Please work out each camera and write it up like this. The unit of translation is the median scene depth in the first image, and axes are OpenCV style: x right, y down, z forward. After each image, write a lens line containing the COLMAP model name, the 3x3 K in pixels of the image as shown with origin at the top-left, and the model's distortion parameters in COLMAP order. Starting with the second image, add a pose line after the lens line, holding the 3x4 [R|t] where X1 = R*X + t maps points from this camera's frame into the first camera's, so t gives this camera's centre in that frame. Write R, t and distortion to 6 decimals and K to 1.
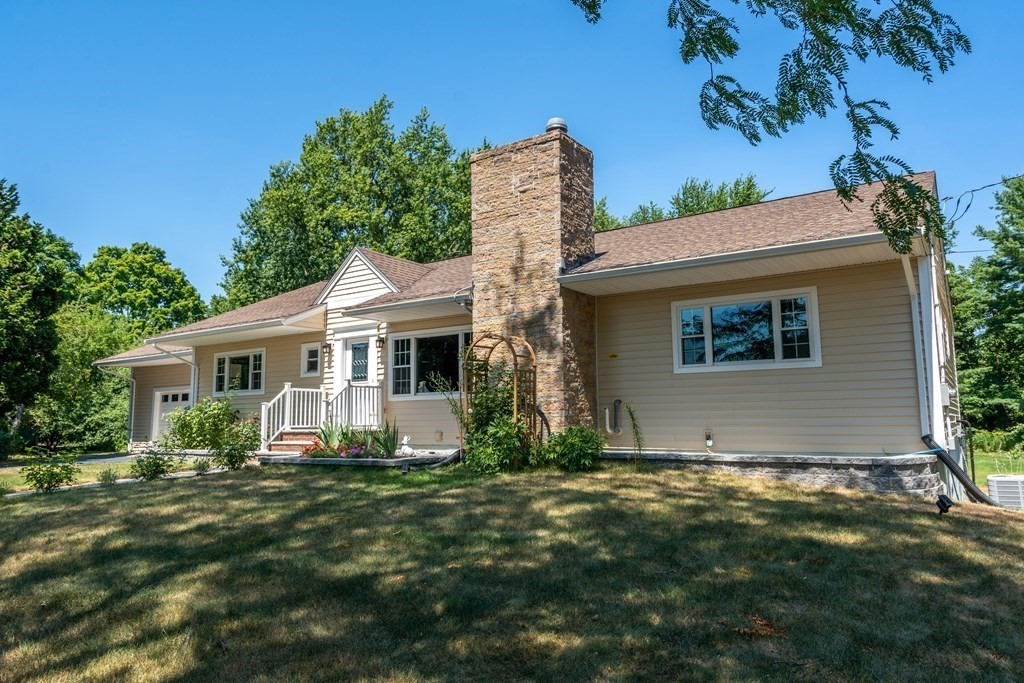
lens RADIAL K [[660.5, 0, 512.0], [0, 660.5, 341.5], [0, 0, 1]] dist [-0.003740, -0.001709]
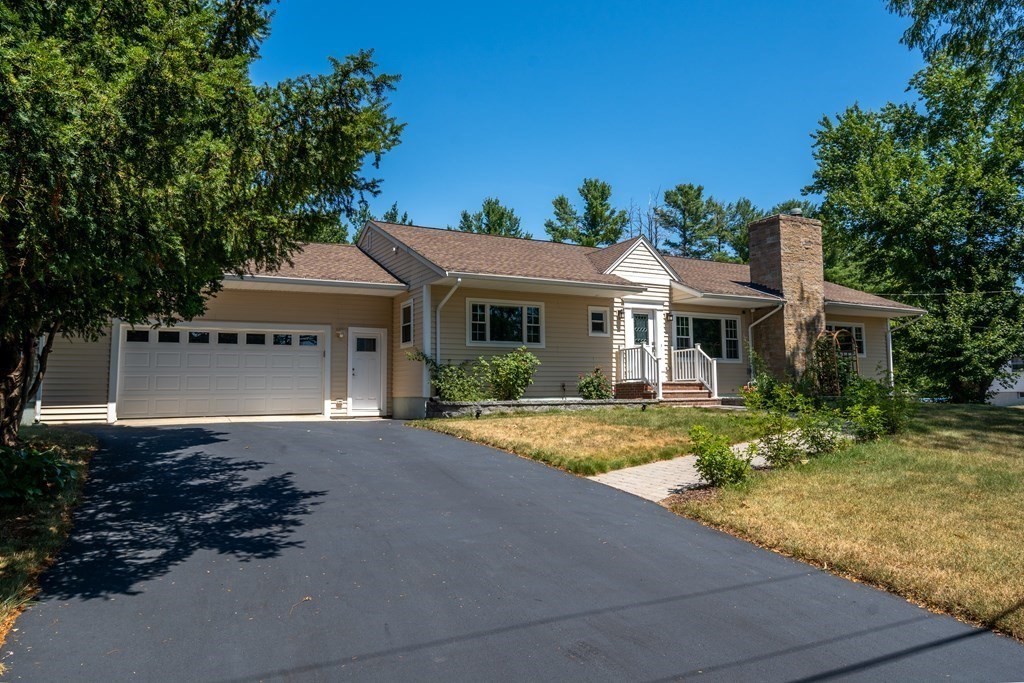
lens RADIAL K [[660.5, 0, 512.0], [0, 660.5, 341.5], [0, 0, 1]] dist [-0.003740, -0.001709]
pose [[0.502103, 0.080140, 0.861086, -1.263513], [-0.101536, 0.994273, -0.033330, 0.107174], [-0.858826, -0.070696, 0.507365, 0.514459]]
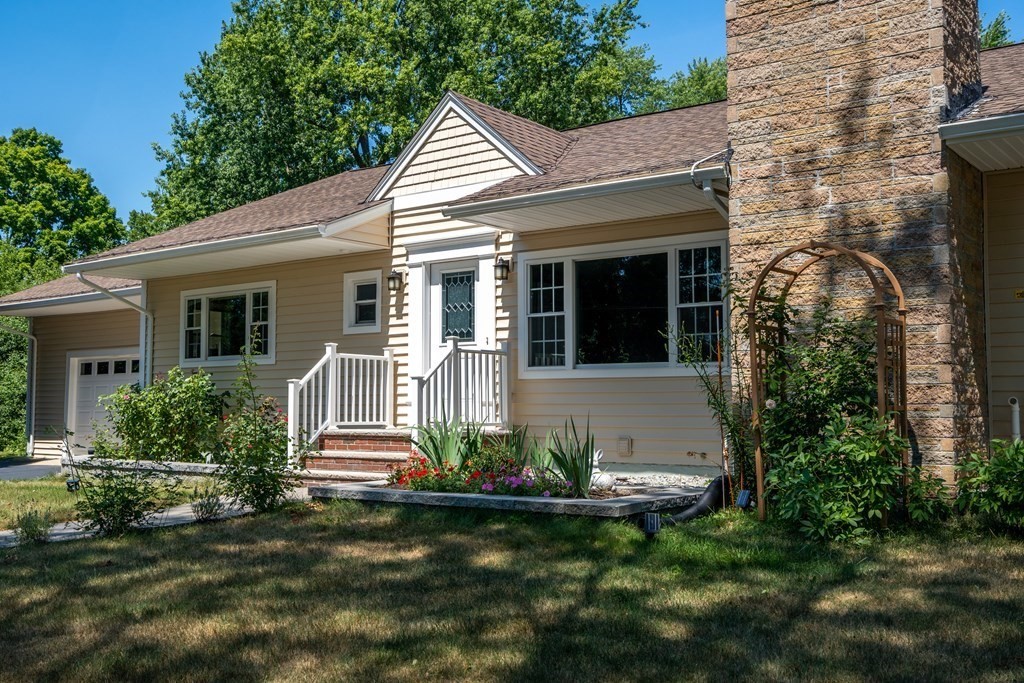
lens RADIAL K [[995.3, 0, 512.0], [0, 995.3, 341.5], [0, 0, 1]] dist [-0.023500, 0.010259]
pose [[0.998626, 0.008414, -0.051727, -0.128017], [-0.005572, 0.998479, 0.054843, 0.013220], [0.052110, -0.054480, 0.997154, 0.165832]]
